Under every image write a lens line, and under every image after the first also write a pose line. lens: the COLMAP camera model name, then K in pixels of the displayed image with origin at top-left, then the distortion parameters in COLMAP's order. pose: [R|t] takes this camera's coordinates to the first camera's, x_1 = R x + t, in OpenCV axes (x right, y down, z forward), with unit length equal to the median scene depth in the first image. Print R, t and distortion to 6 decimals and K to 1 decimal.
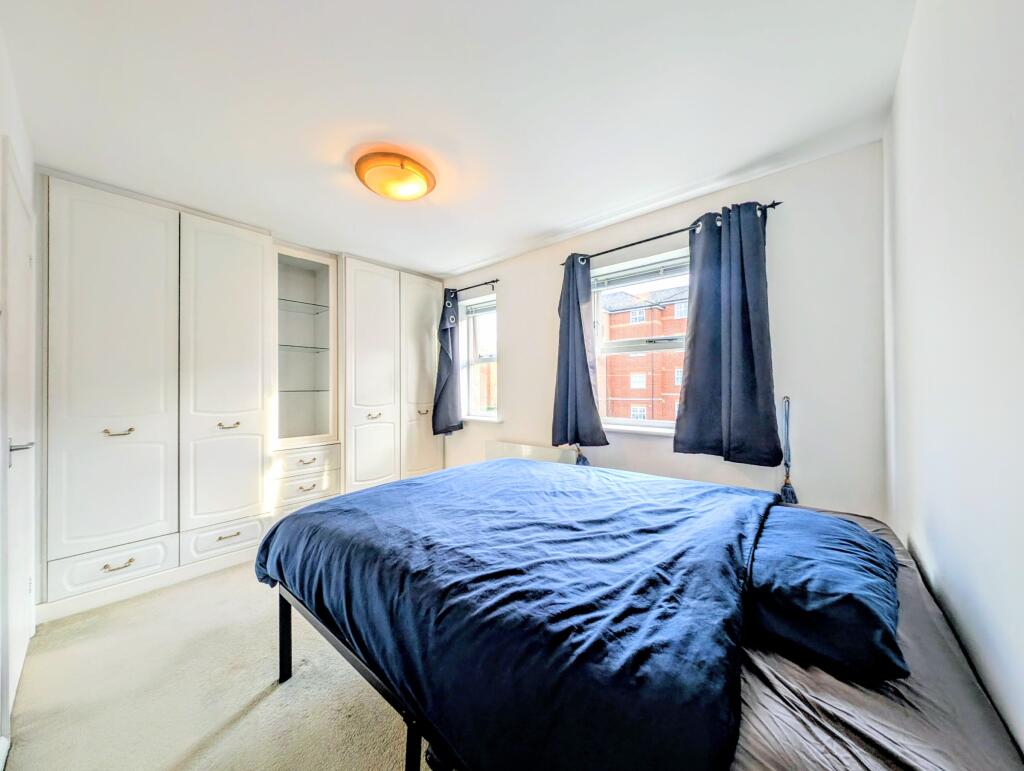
lens RADIAL K [[371.3, 0, 512.0], [0, 371.3, 385.5], [0, 0, 1]] dist [0.000435, -0.000028]
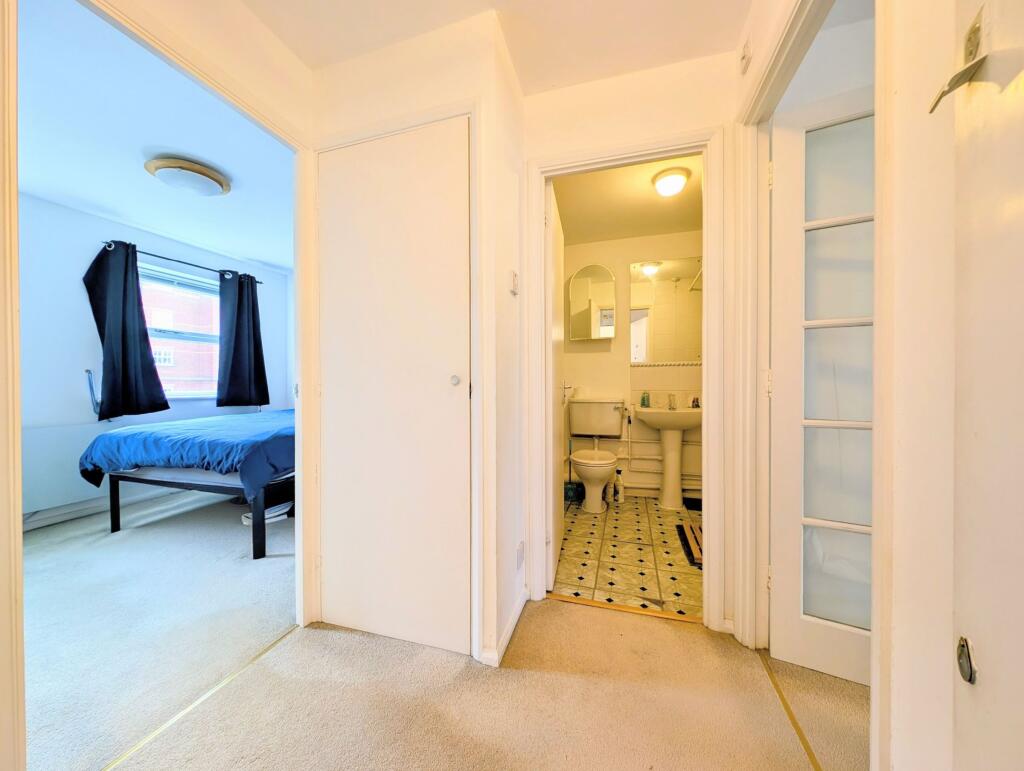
lens RADIAL K [[371.3, 0, 512.0], [0, 371.3, 385.5], [0, 0, 1]] dist [0.000435, -0.000028]
pose [[-0.400092, 0.008811, 0.916433, -1.558441], [-0.001768, 0.999945, -0.010385, 0.098493], [-0.916473, -0.005775, -0.400054, 0.465310]]
